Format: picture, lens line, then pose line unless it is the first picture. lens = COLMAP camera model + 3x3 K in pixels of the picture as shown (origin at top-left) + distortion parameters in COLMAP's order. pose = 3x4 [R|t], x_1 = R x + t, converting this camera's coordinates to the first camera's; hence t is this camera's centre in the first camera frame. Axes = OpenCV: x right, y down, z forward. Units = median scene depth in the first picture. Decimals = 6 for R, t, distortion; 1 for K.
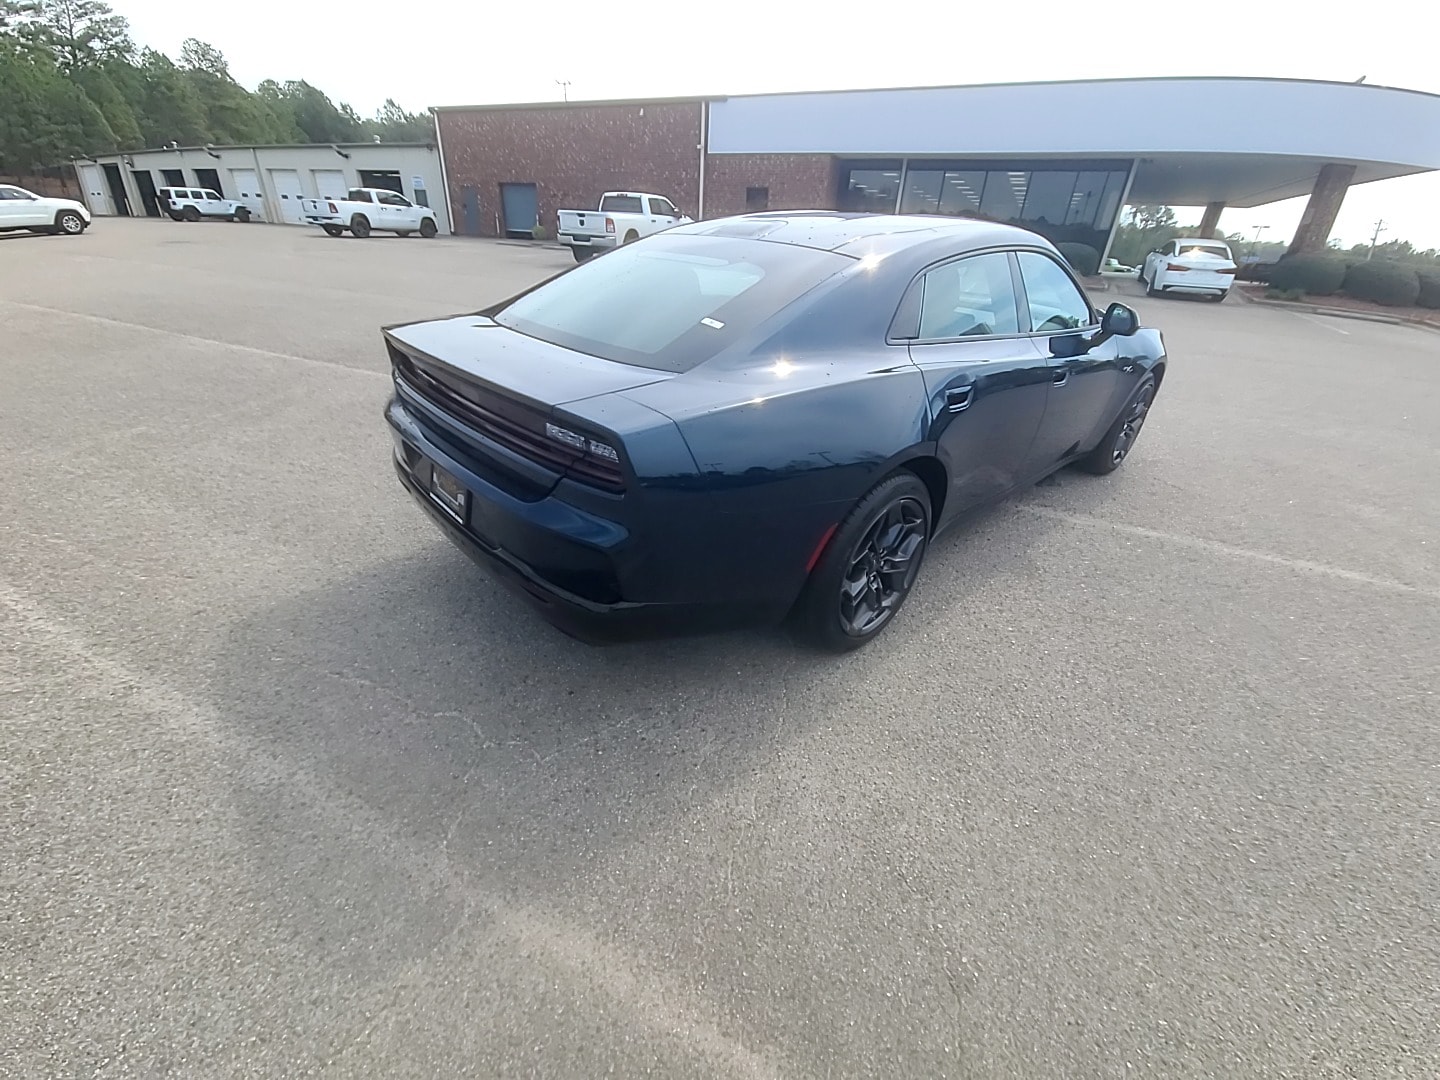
lens RADIAL K [[579.2, 0, 723.1], [0, 579.2, 553.2], [0, 0, 1]] dist [0.031138, -0.018009]
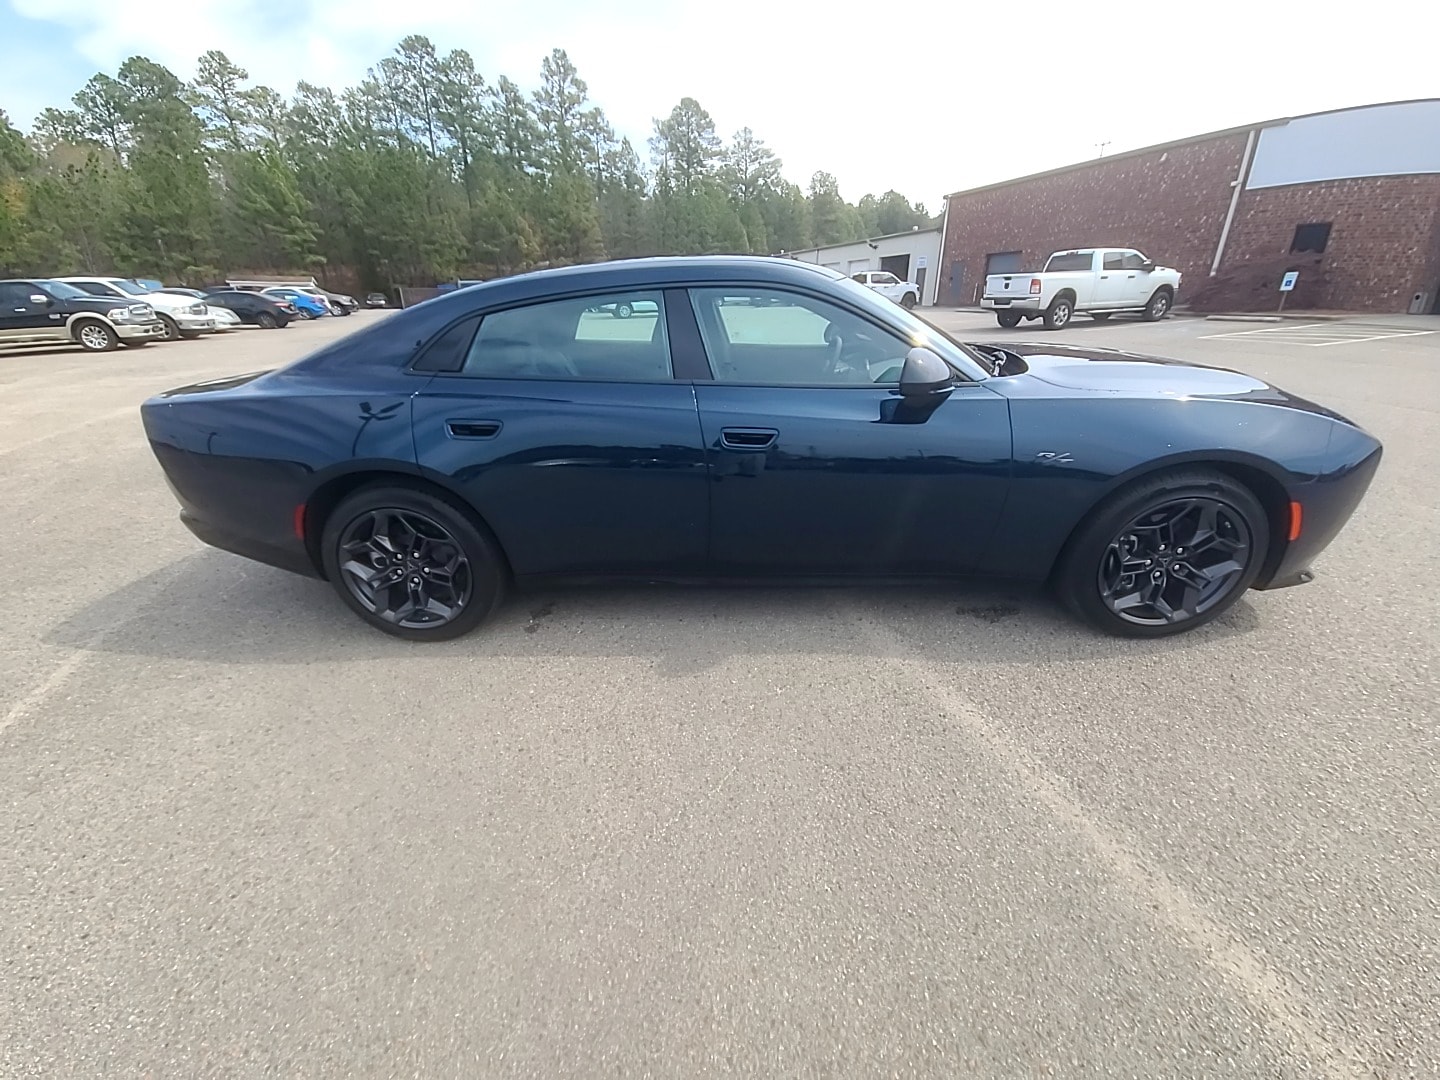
lens RADIAL K [[579.2, 0, 723.1], [0, 579.2, 553.2], [0, 0, 1]] dist [0.031138, -0.018009]
pose [[0.703257, 0.236520, -0.670439, 0.128176], [-0.301019, 0.953396, 0.020588, -0.018489], [0.644063, 0.187336, 0.741679, 0.049097]]
